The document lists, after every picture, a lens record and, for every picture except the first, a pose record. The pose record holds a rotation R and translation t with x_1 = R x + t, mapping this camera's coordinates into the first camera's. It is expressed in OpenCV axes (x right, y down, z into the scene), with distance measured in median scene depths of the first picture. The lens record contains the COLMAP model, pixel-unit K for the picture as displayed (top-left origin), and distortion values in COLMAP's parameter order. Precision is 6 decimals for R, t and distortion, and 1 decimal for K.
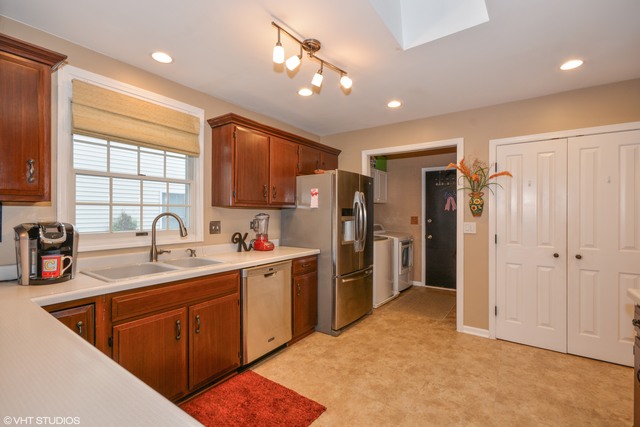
lens RADIAL K [[287.1, 0, 320.0], [0, 287.1, 213.5], [0, 0, 1]] dist [0.010490, 0.000047]
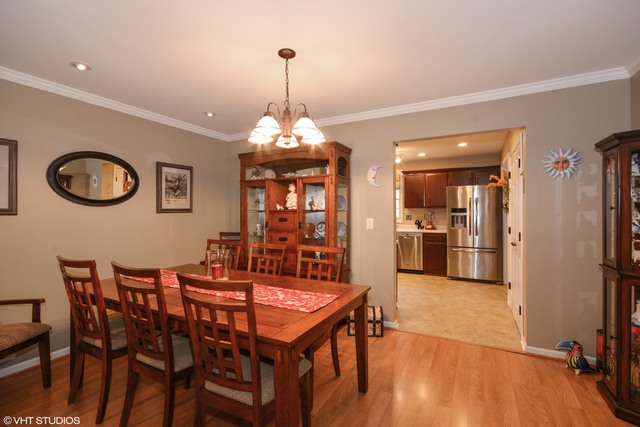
lens RADIAL K [[287.1, 0, 320.0], [0, 287.1, 213.5], [0, 0, 1]] dist [0.010490, 0.000047]
pose [[0.117280, 0.003841, -0.993091, 2.054746], [-0.001298, 0.999992, 0.003714, 0.011816], [0.993098, 0.000853, 0.117284, 0.005979]]
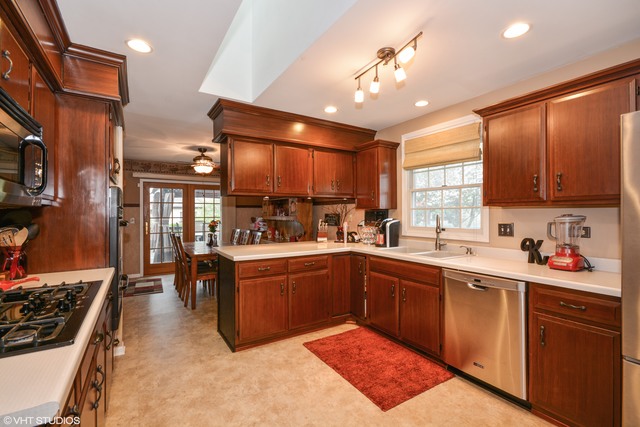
lens RADIAL K [[287.1, 0, 320.0], [0, 287.1, 213.5], [0, 0, 1]] dist [0.010490, 0.000047]
pose [[-0.376567, -0.008144, -0.926353, 0.767495], [-0.000954, 0.999964, -0.008403, 0.006241], [0.926389, -0.002280, -0.376562, 0.875580]]
